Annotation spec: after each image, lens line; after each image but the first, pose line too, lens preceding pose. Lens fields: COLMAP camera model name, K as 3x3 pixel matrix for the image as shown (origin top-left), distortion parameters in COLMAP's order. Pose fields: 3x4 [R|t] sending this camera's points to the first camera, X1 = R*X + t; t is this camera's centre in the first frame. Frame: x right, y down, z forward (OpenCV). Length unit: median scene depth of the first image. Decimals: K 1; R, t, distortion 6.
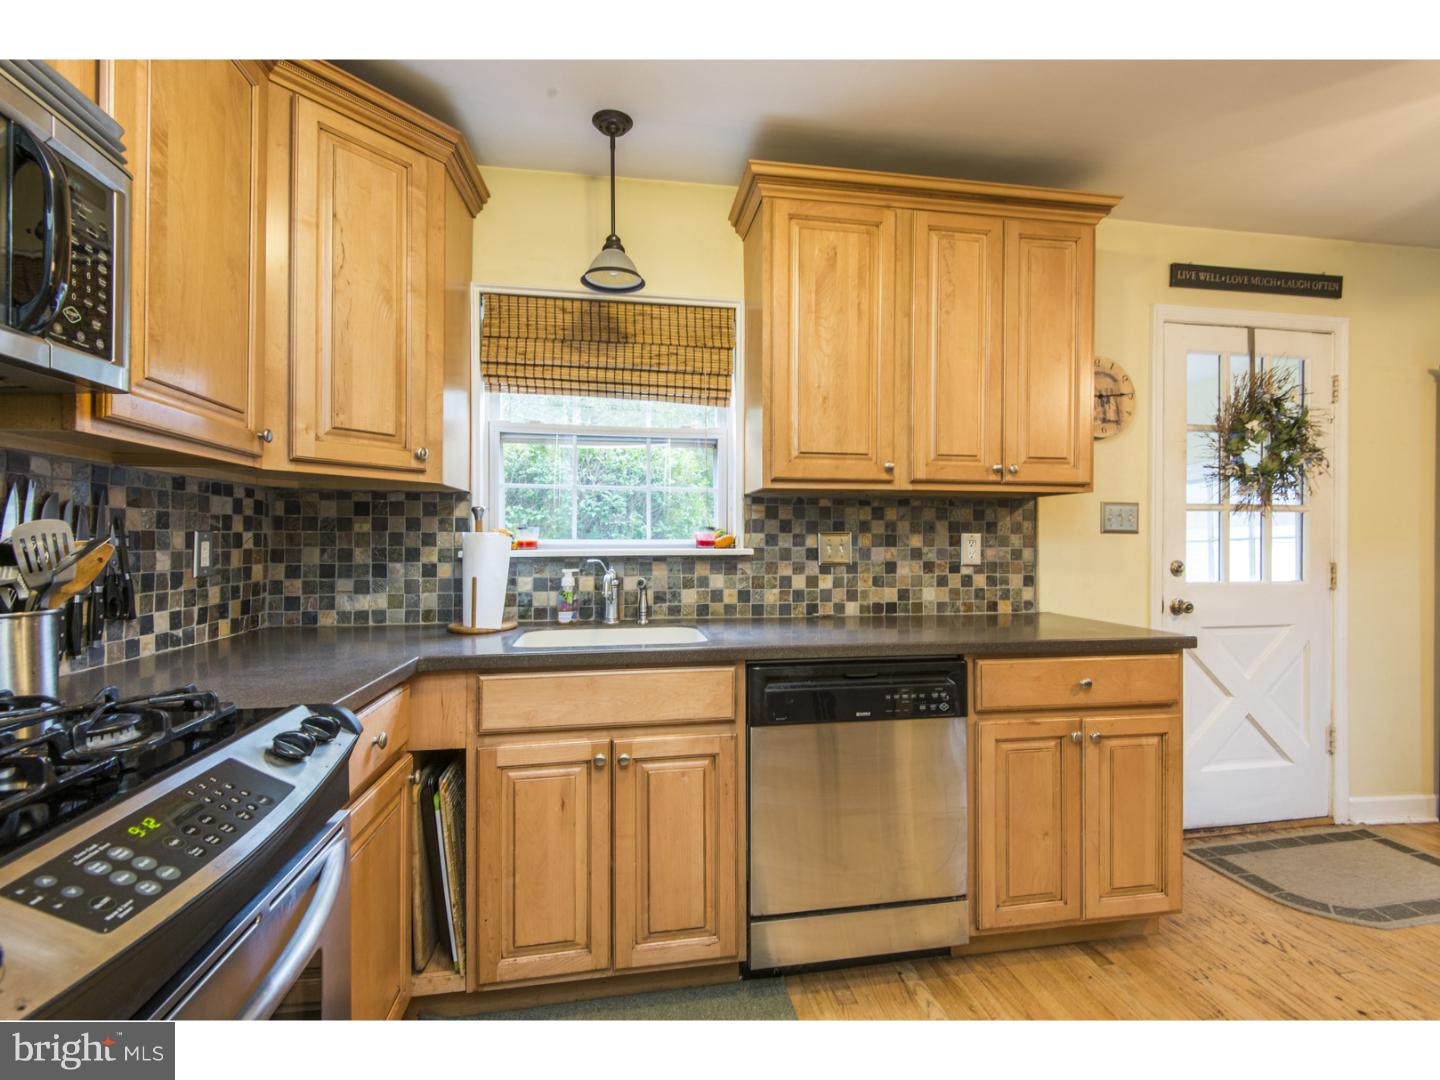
lens RADIAL K [[652.3, 0, 719.0], [0, 652.3, 541.9], [0, 0, 1]] dist [0.027860, -0.016997]
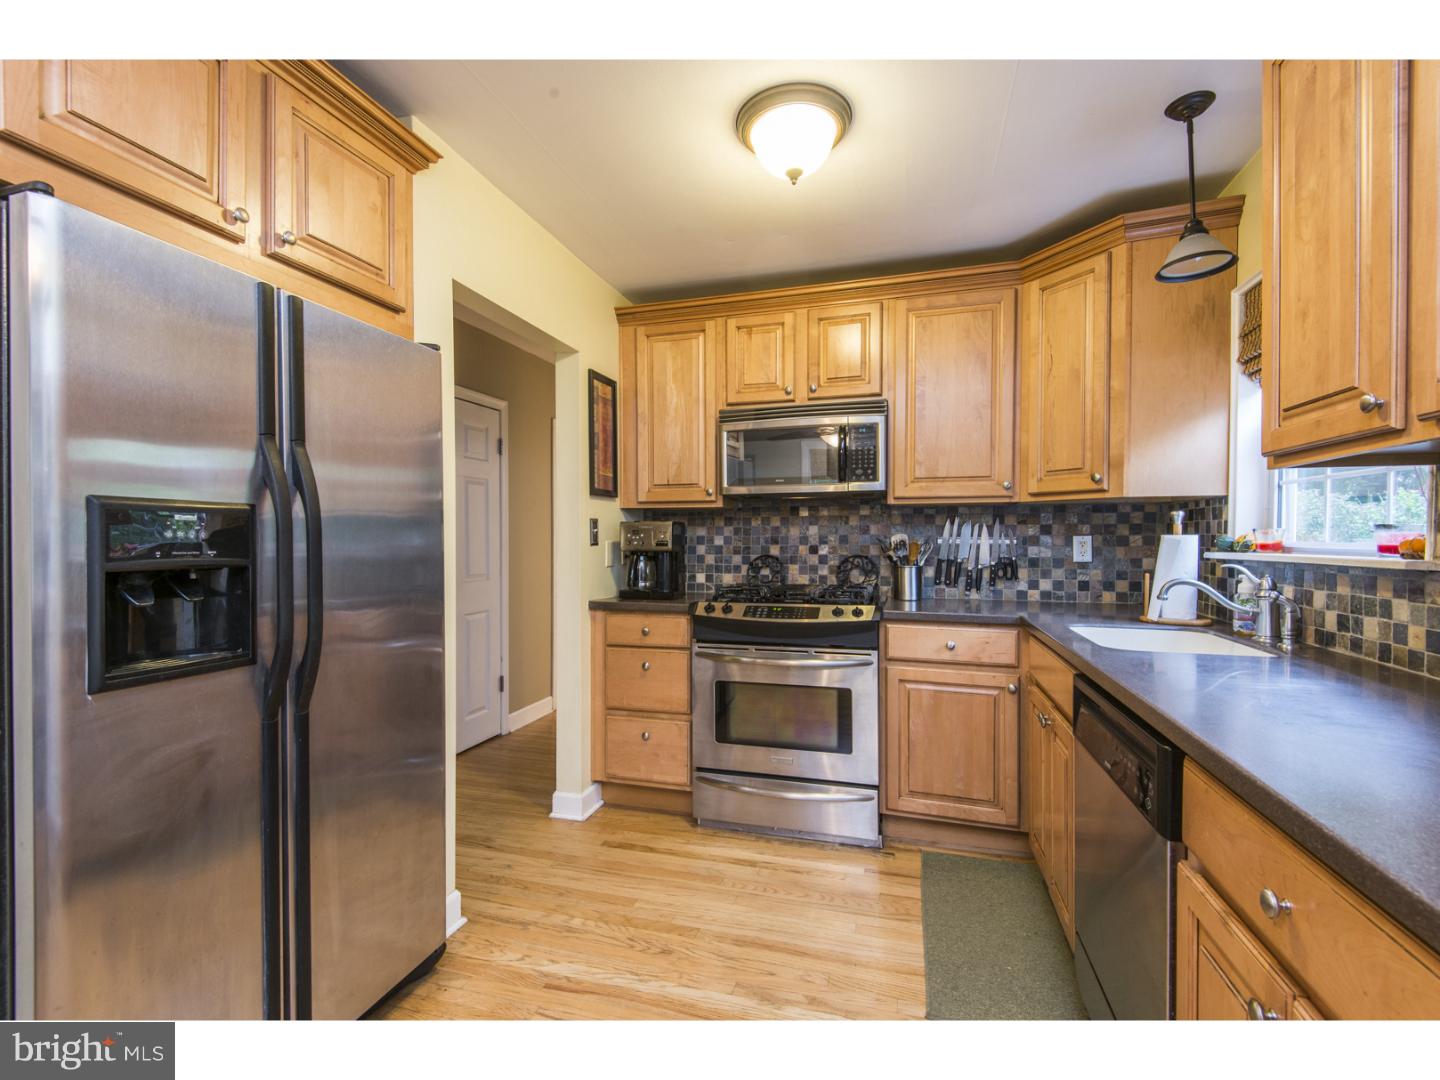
lens RADIAL K [[652.3, 0, 716.6], [0, 652.3, 540.0], [0, 0, 1]] dist [0.027860, -0.016997]
pose [[-0.440288, 0.004562, -0.897845, 0.853435], [-0.001772, 0.999981, 0.005949, -0.009871], [0.897855, 0.004210, -0.440272, 0.688277]]
